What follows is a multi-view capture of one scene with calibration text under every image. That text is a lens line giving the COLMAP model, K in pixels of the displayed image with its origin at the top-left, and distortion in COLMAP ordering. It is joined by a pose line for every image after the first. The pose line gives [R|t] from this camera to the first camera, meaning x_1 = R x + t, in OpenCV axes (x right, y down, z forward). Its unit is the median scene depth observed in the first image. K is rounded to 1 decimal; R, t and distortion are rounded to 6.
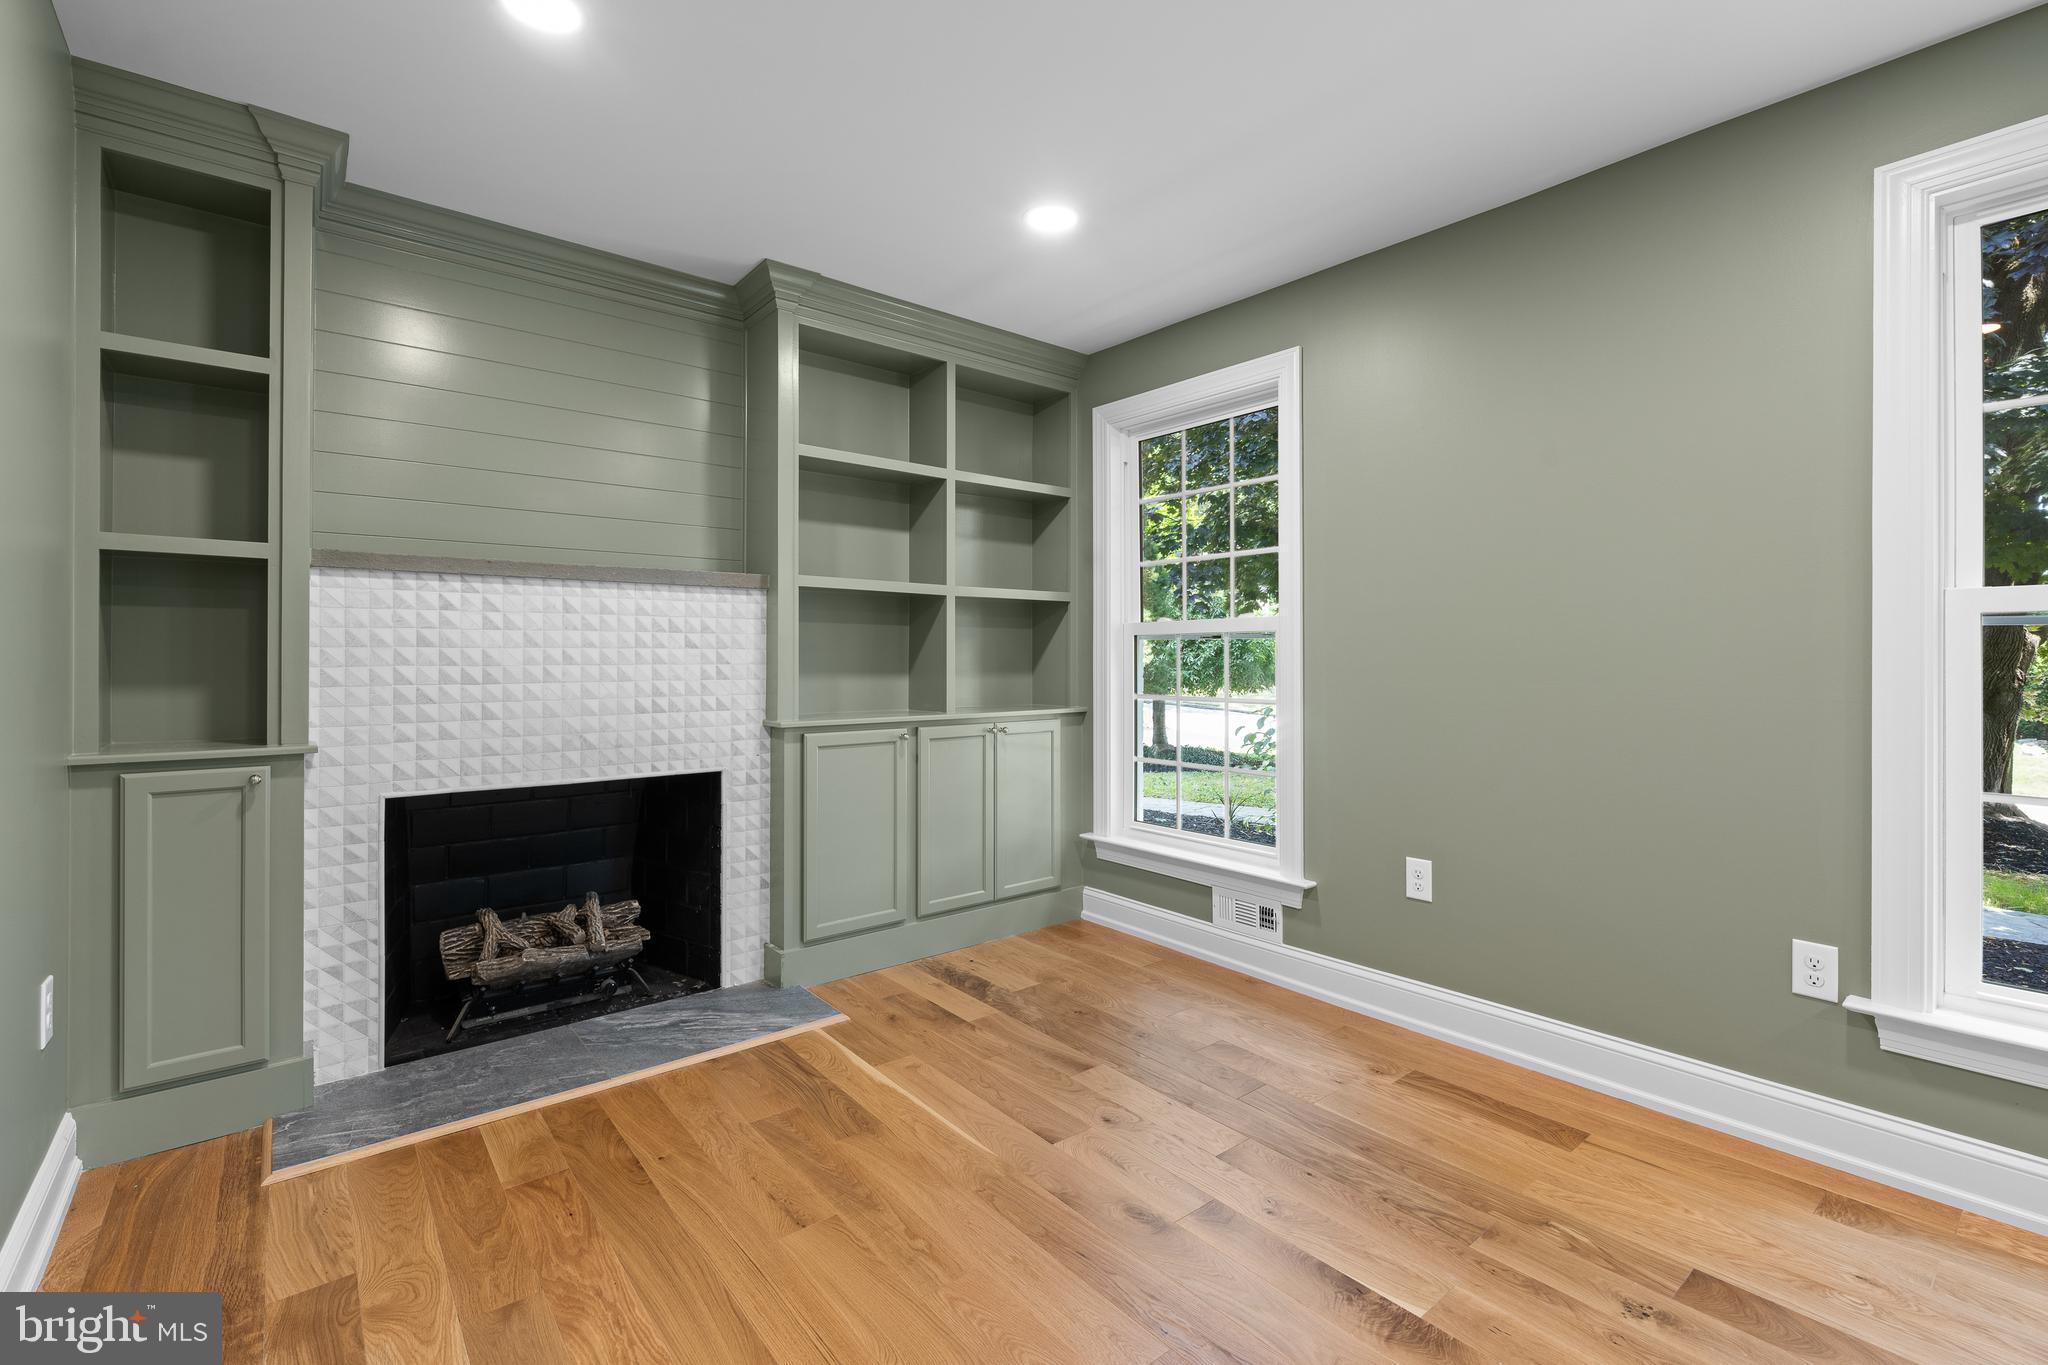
lens RADIAL K [[888.1, 0, 1022.4], [0, 888.1, 668.2], [0, 0, 1]] dist [-0.002062, 0.000901]
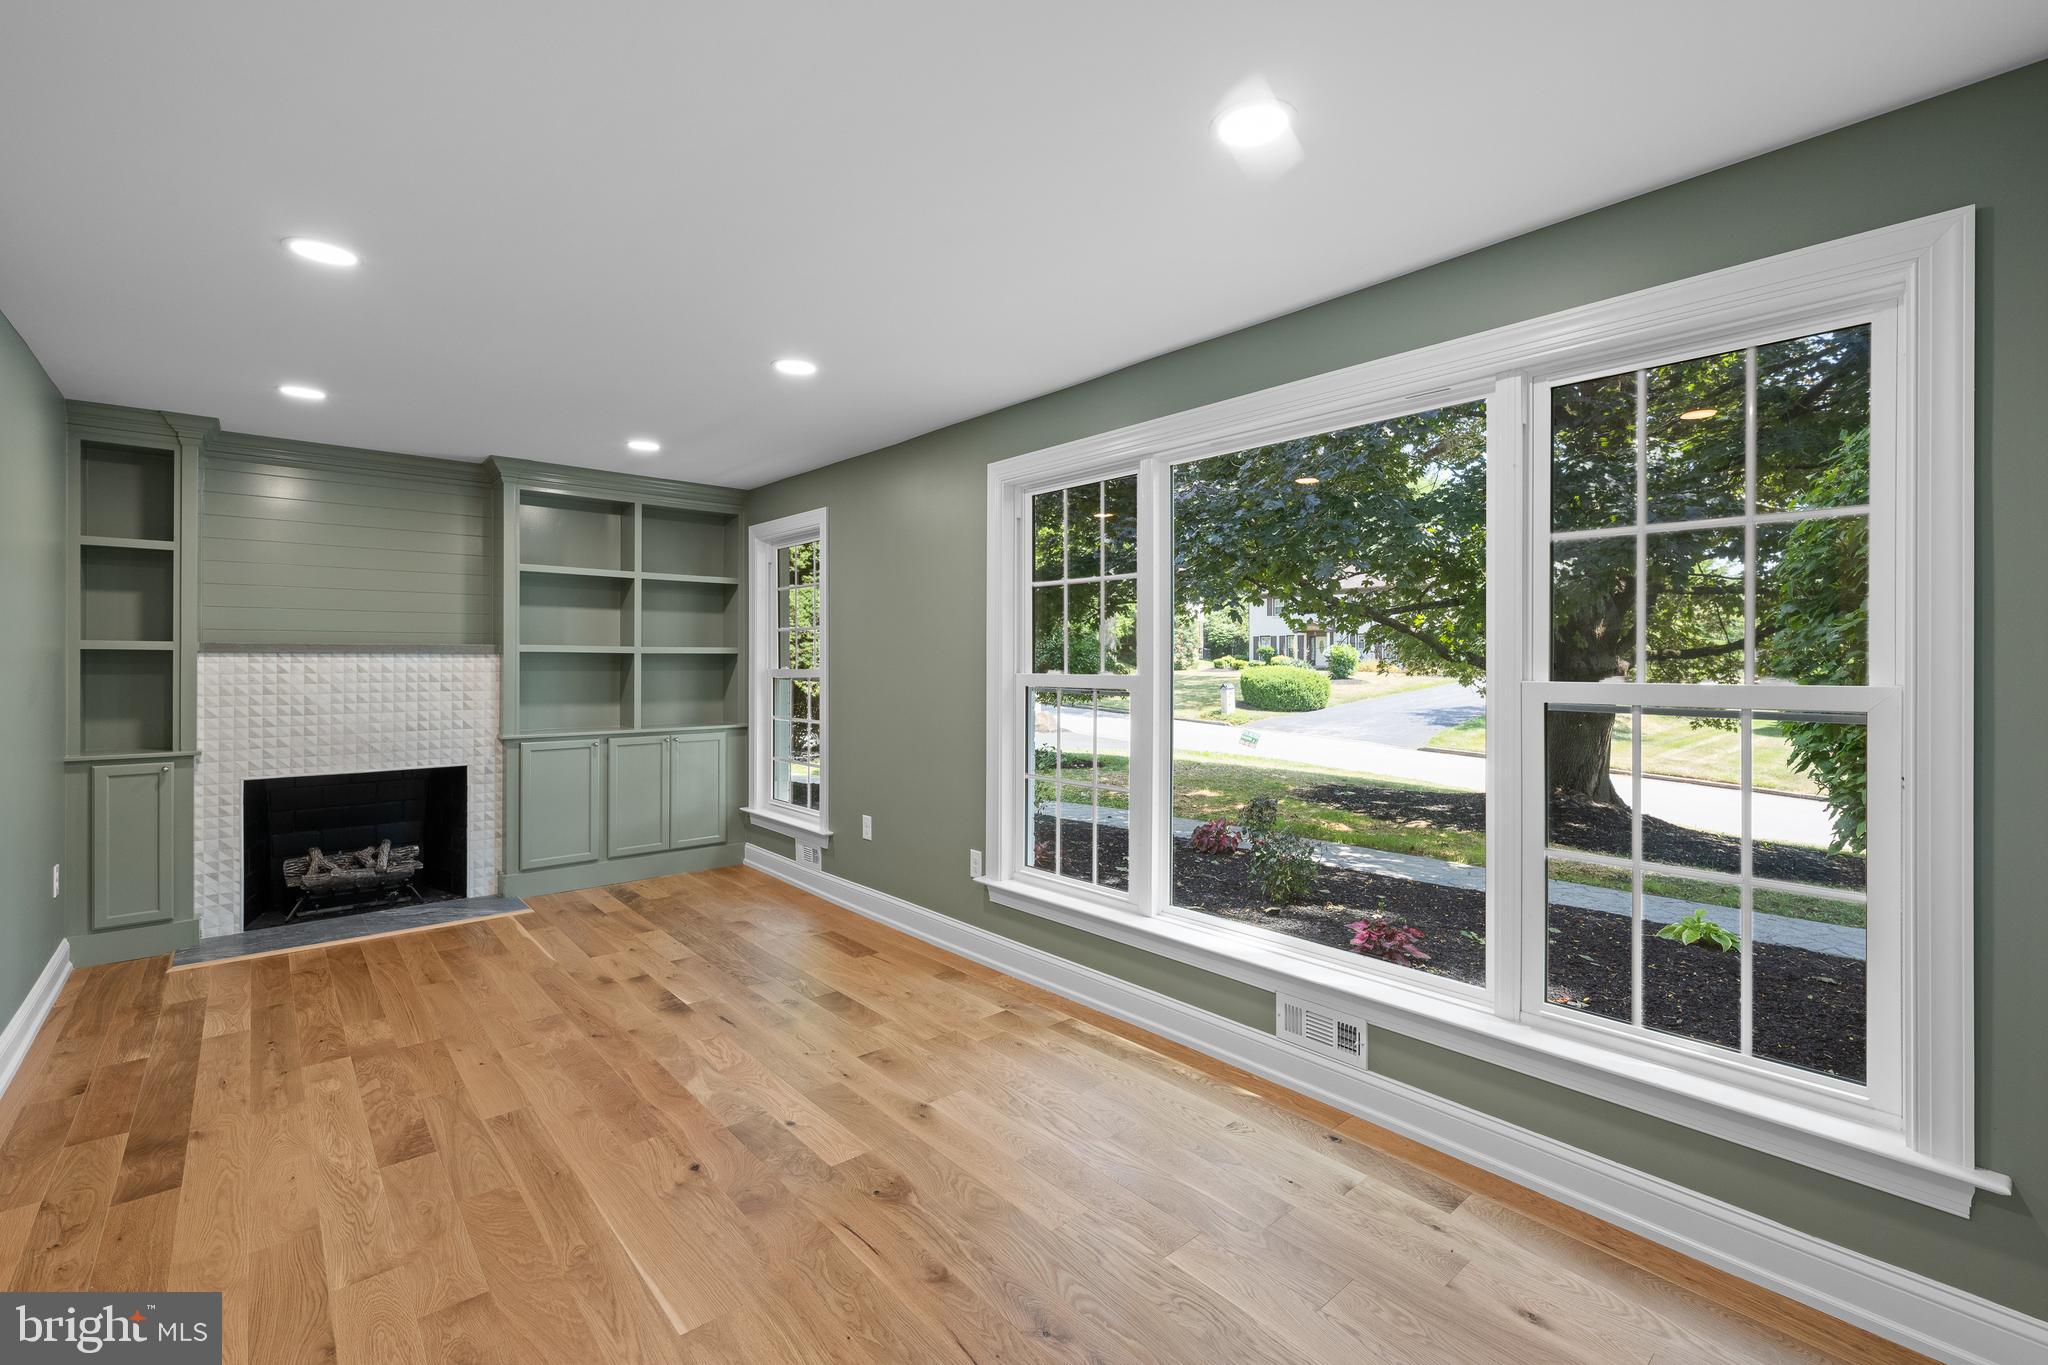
lens RADIAL K [[888.1, 0, 1032.2], [0, 888.1, 672.7], [0, 0, 1]] dist [-0.002062, 0.000901]
pose [[0.999580, 0.001521, 0.028938, 0.811969], [-0.001649, 0.999989, 0.004395, -0.079940], [-0.028931, -0.004441, 0.999572, -0.824733]]
